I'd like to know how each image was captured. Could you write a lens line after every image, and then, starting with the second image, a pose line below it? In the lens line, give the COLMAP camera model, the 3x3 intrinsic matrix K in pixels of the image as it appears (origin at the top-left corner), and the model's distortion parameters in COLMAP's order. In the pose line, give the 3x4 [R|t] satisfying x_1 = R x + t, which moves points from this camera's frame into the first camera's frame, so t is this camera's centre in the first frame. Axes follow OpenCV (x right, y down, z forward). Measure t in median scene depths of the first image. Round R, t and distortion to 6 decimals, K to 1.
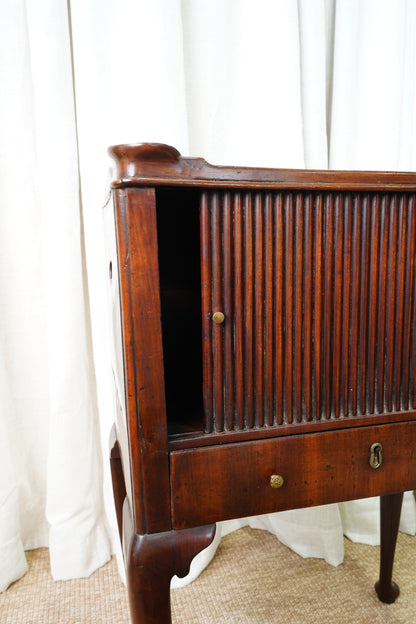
lens RADIAL K [[514.1, 0, 209.5], [0, 514.1, 316.8], [0, 0, 1]] dist [-0.008400, 0.011588]
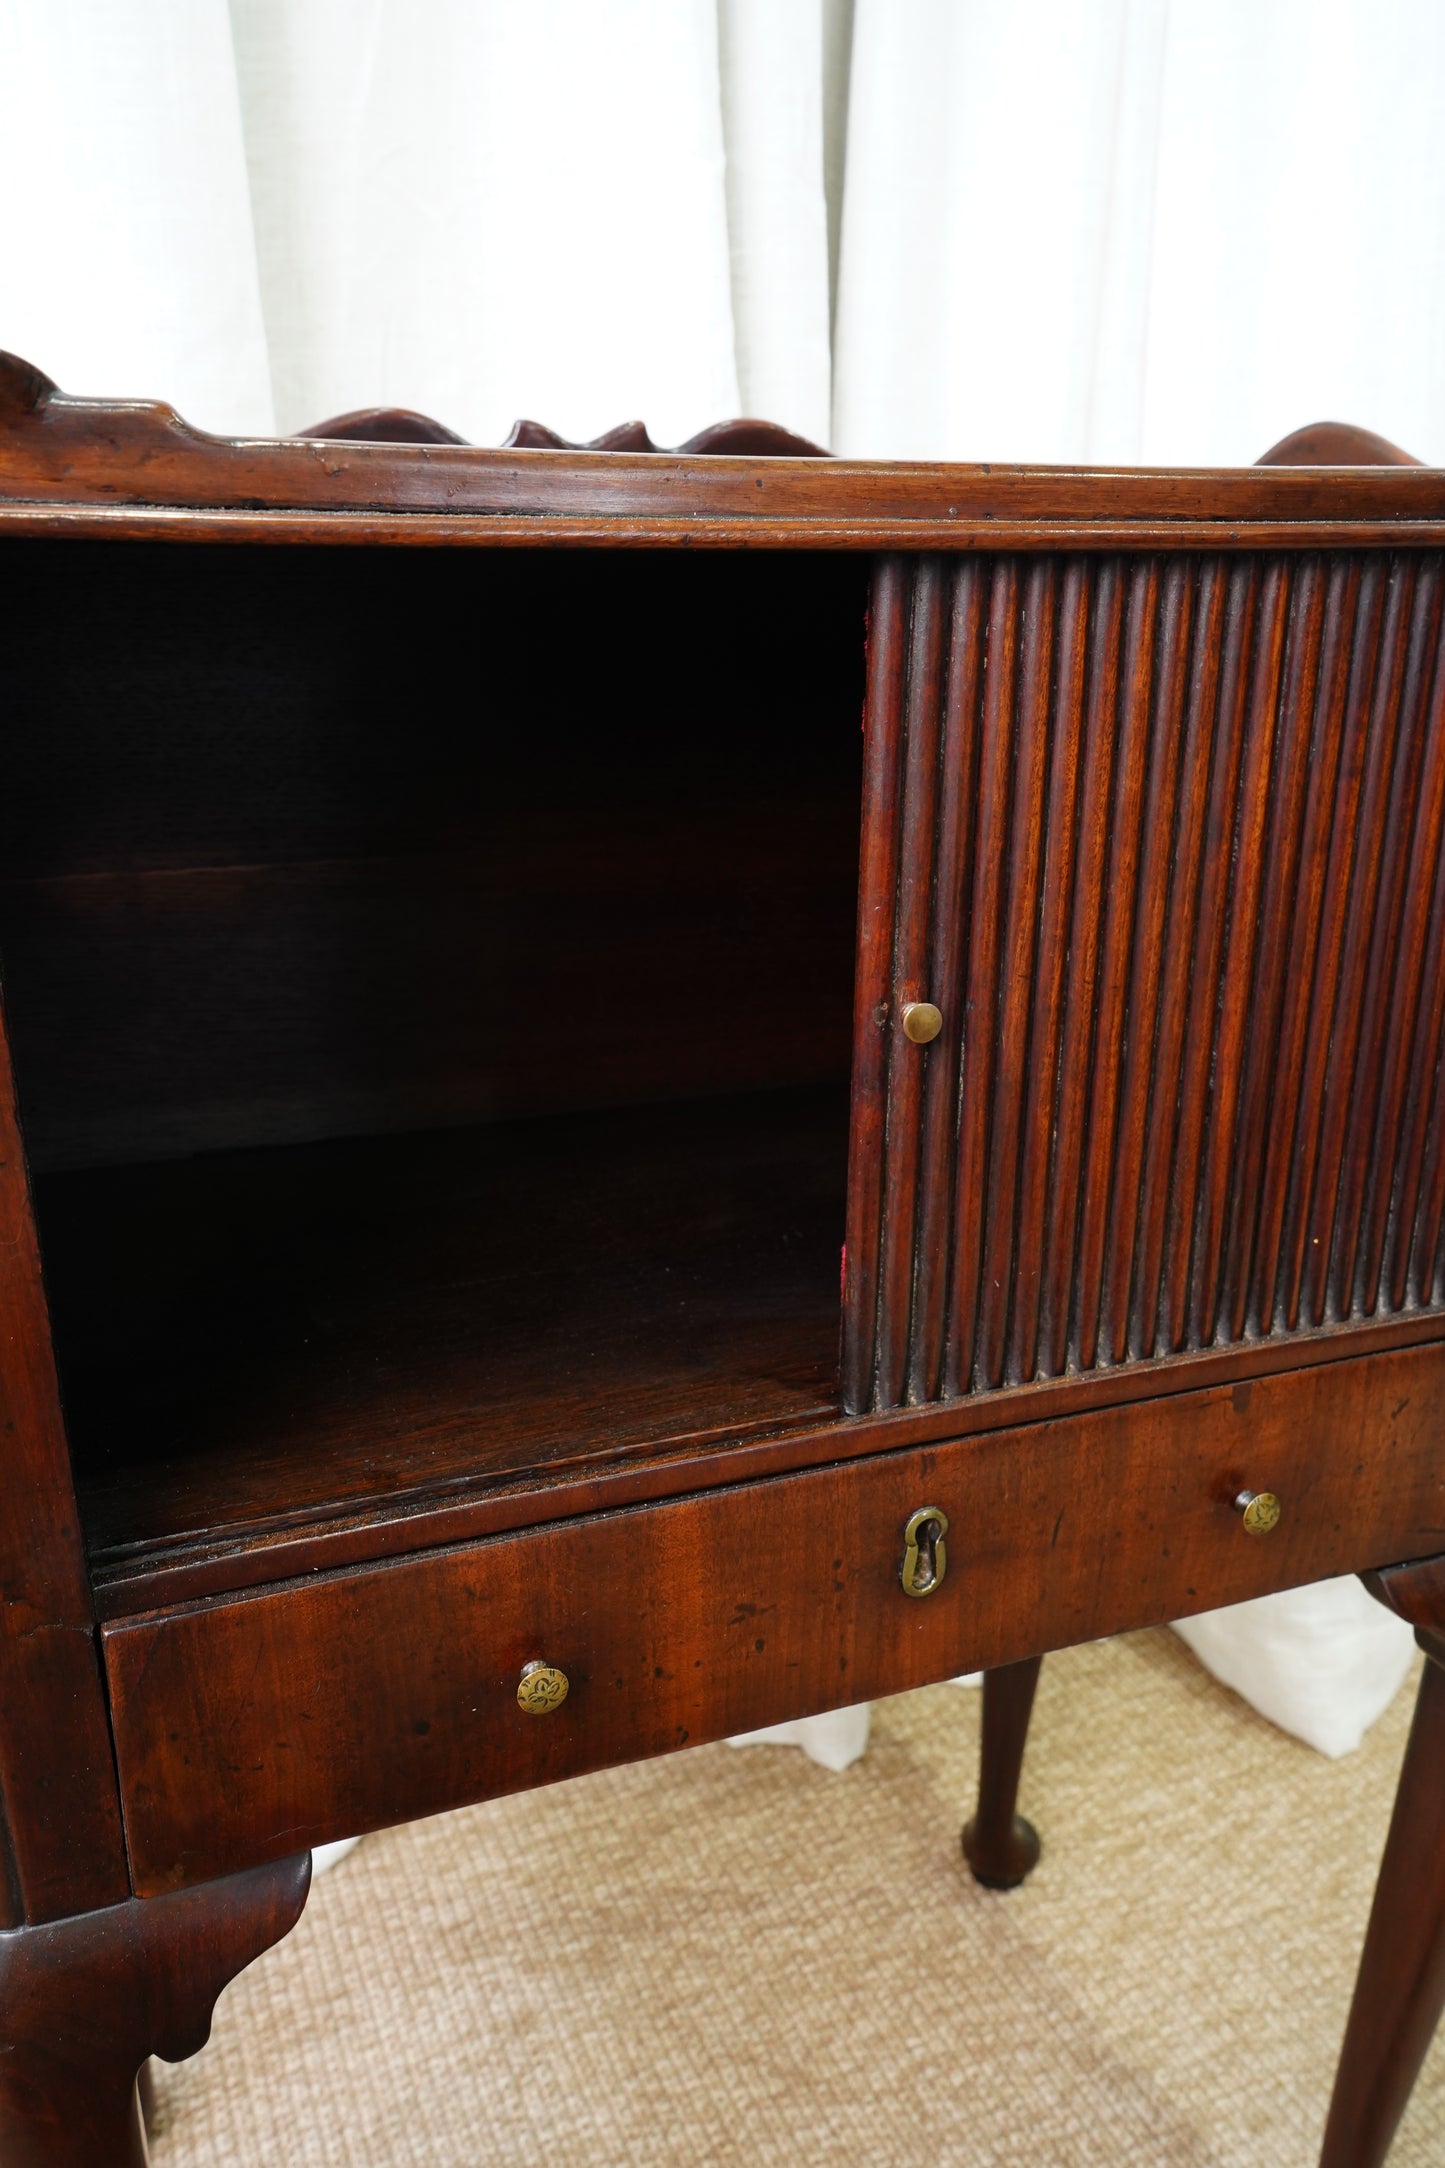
lens RADIAL K [[1786.2, 0, 719.1], [0, 1786.2, 1085.9], [0, 0, 1]] dist [-0.008400, 0.011588]
pose [[0.991314, -0.018039, 0.130277, 0.104537], [-0.003049, 0.987130, 0.159889, -0.125195], [-0.131484, -0.158897, 0.978501, 0.144174]]
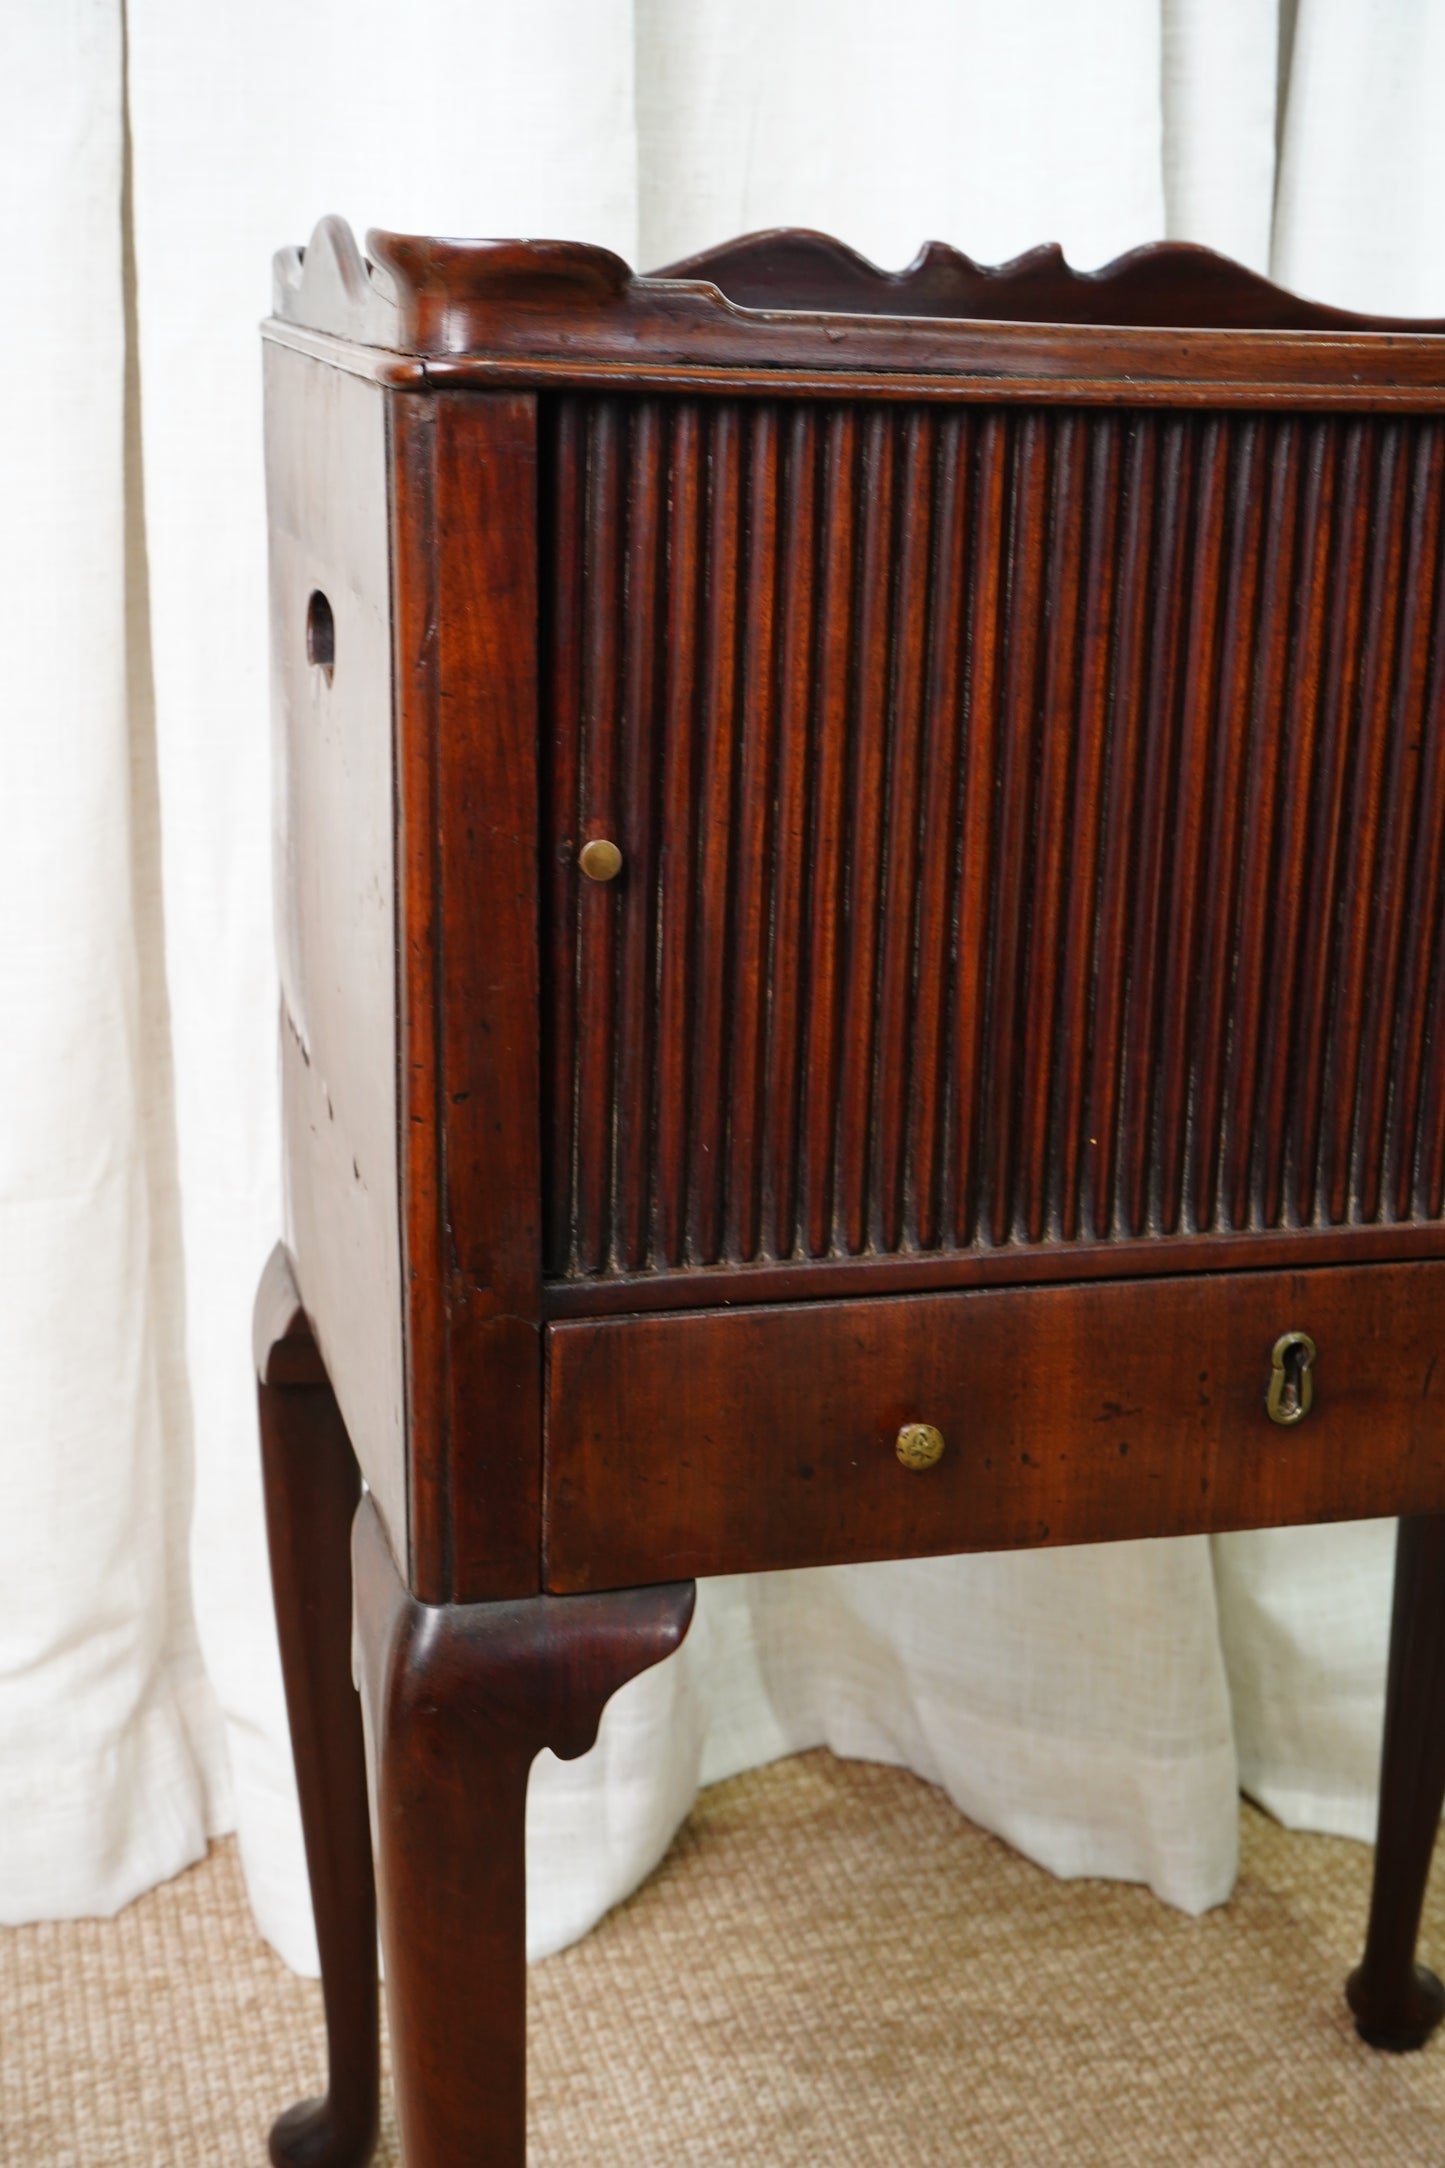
lens RADIAL K [[3078.2, 0, 747.8], [0, 3078.2, 1097.5], [0, 0, 1]] dist [0.006876, 0.000000]
pose [[0.998619, 0.042497, 0.030876, -0.022413], [-0.045963, 0.991476, 0.121916, -0.067390], [-0.025432, -0.123167, 0.992060, -0.627316]]
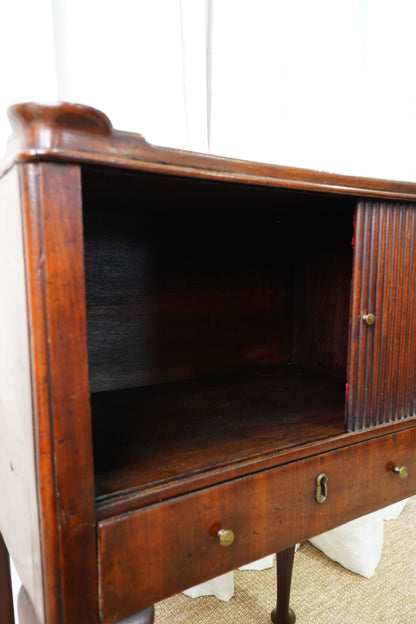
lens RADIAL K [[514.1, 0, 211.7], [0, 514.1, 312.0], [0, 0, 1]] dist [-0.008400, 0.011588]
pose [[0.945924, -0.016258, 0.323980, -0.145920], [0.029179, 0.998959, -0.035065, -0.009558], [-0.323073, 0.042623, 0.945414, 0.216642]]
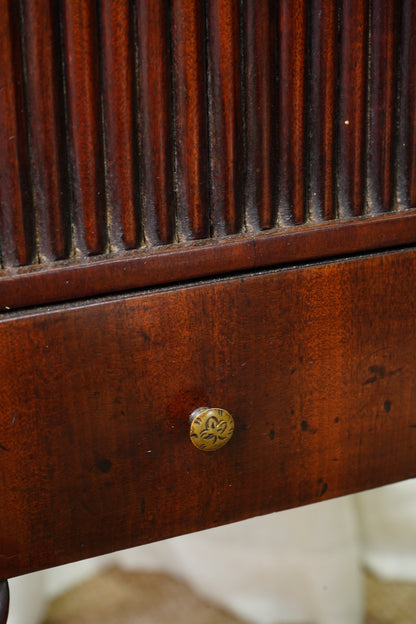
lens RADIAL K [[1226.8, 0, 221.4], [0, 1226.8, 341.3], [0, 0, 1]] dist [-0.034343, 0.000000]
pose [[0.983861, -0.059485, 0.168757, 0.022030], [0.021947, 0.976120, 0.216121, 0.120327], [-0.177583, -0.208929, 0.961672, 0.336023]]
